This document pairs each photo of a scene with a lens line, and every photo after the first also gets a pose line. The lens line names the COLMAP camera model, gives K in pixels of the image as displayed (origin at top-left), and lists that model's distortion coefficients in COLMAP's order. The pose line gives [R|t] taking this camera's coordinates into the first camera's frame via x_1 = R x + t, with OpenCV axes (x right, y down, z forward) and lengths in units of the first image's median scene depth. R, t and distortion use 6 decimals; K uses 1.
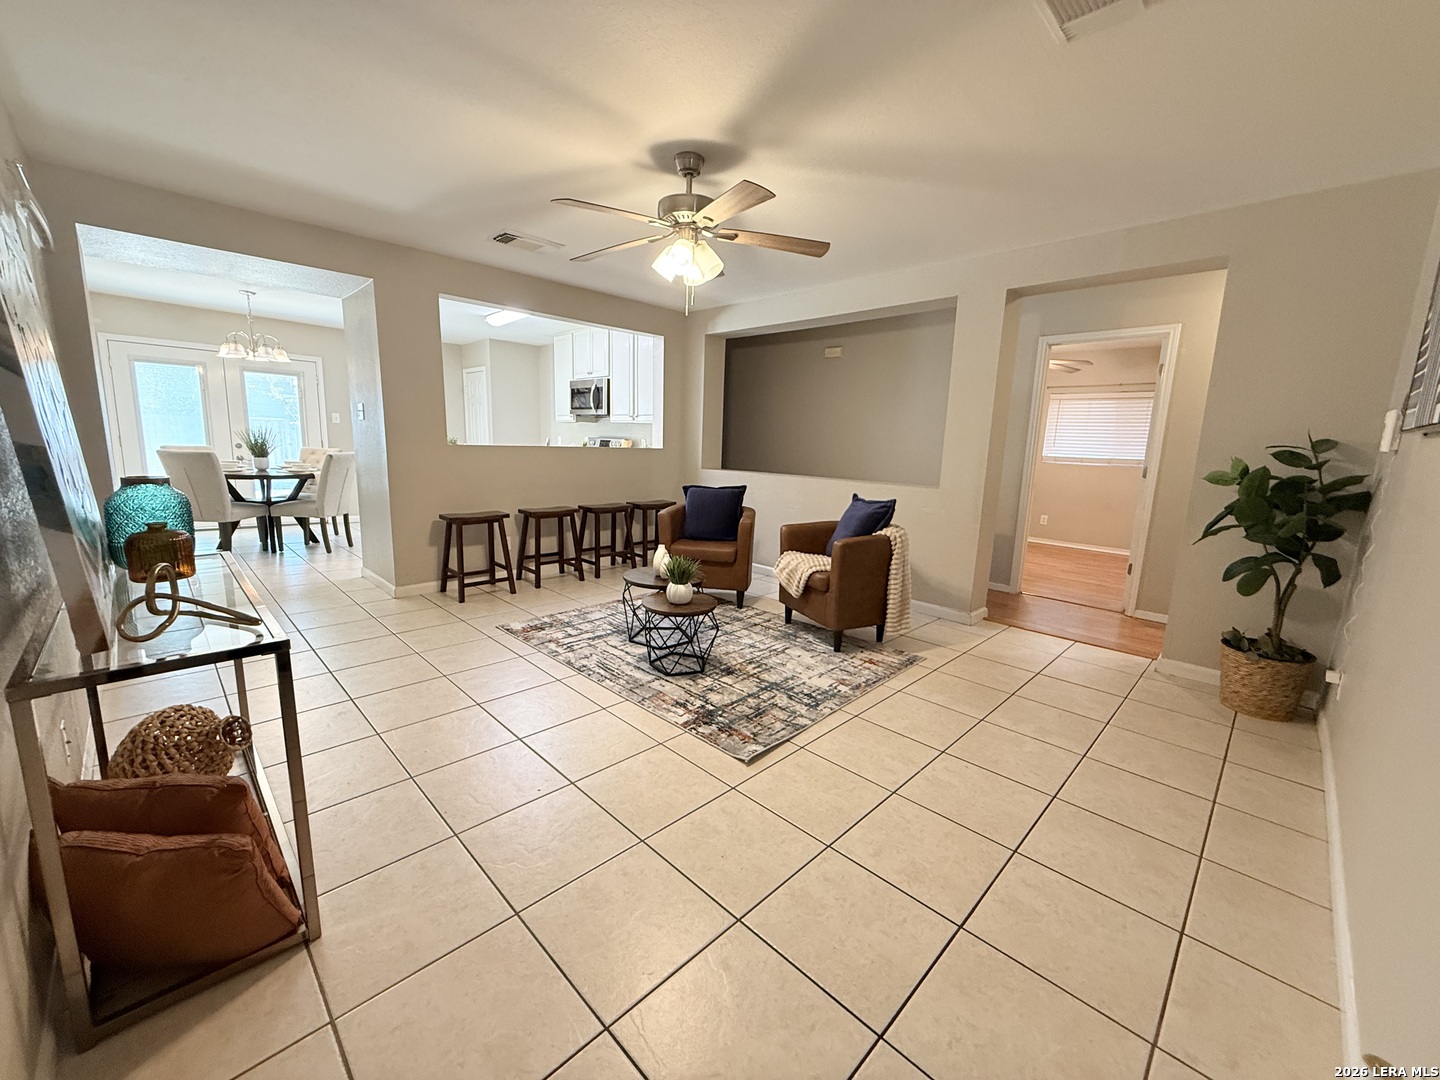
lens RADIAL K [[576.7, 0, 718.7], [0, 576.7, 537.4], [0, 0, 1]] dist [0.001745, 0.000112]
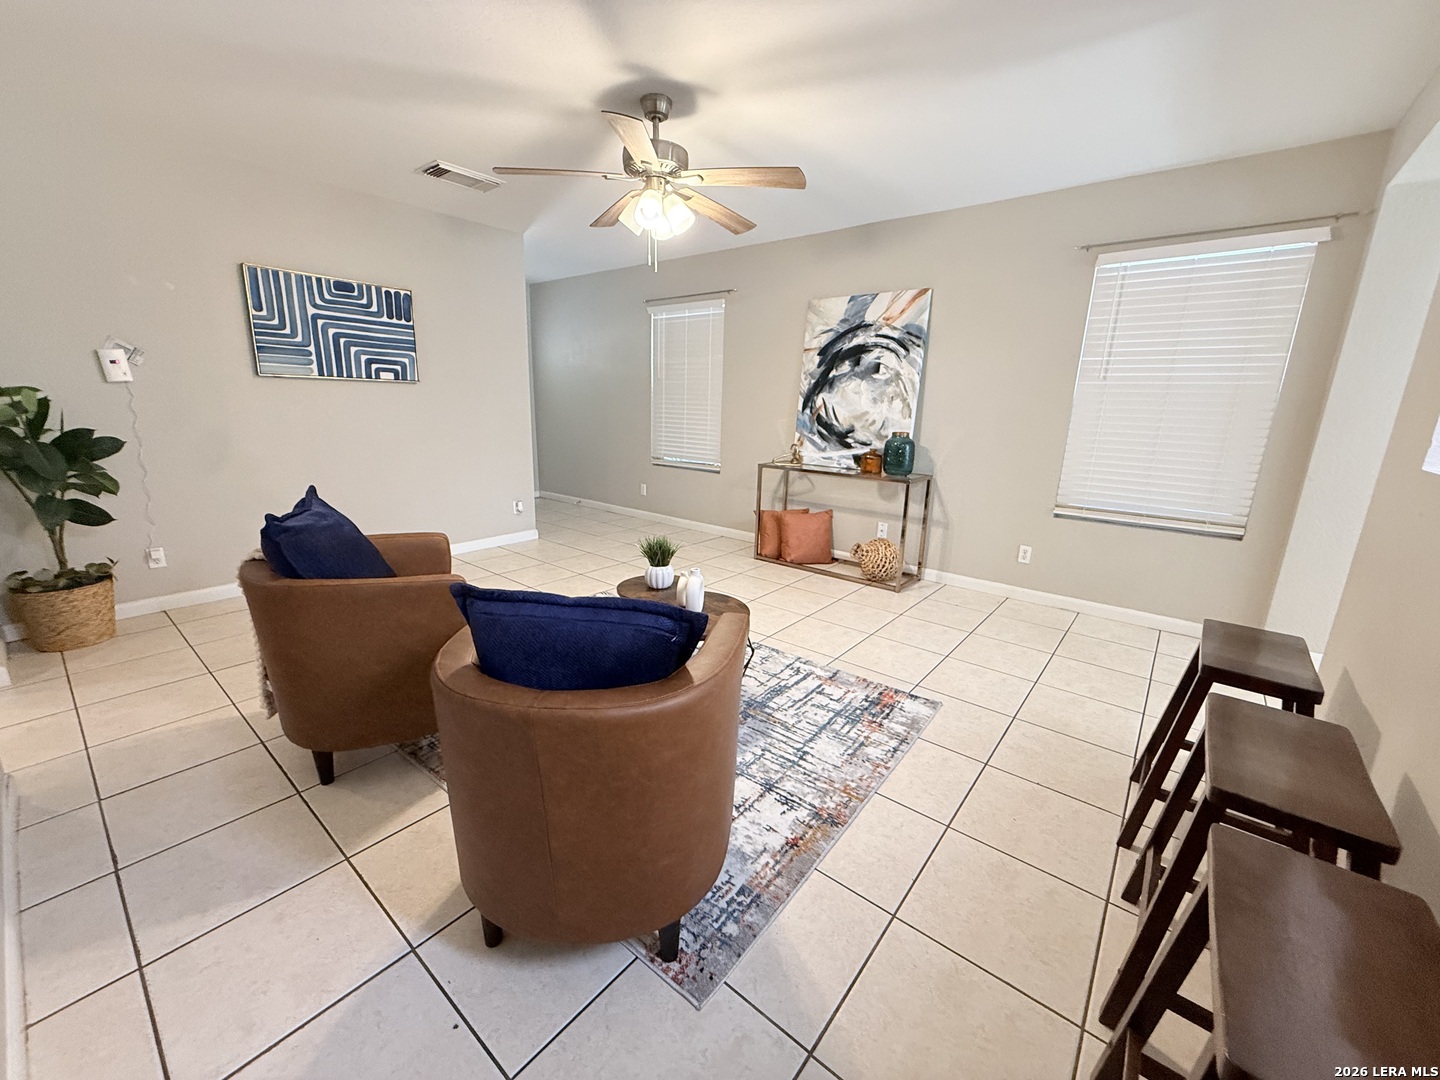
lens RADIAL K [[576.7, 0, 717.6], [0, 576.7, 534.5], [0, 0, 1]] dist [0.001745, 0.000112]
pose [[-0.994064, -0.029973, -0.104591, -0.052712], [-0.068479, 0.919372, 0.387383, -0.278457], [0.084547, 0.392245, -0.915967, 1.565693]]
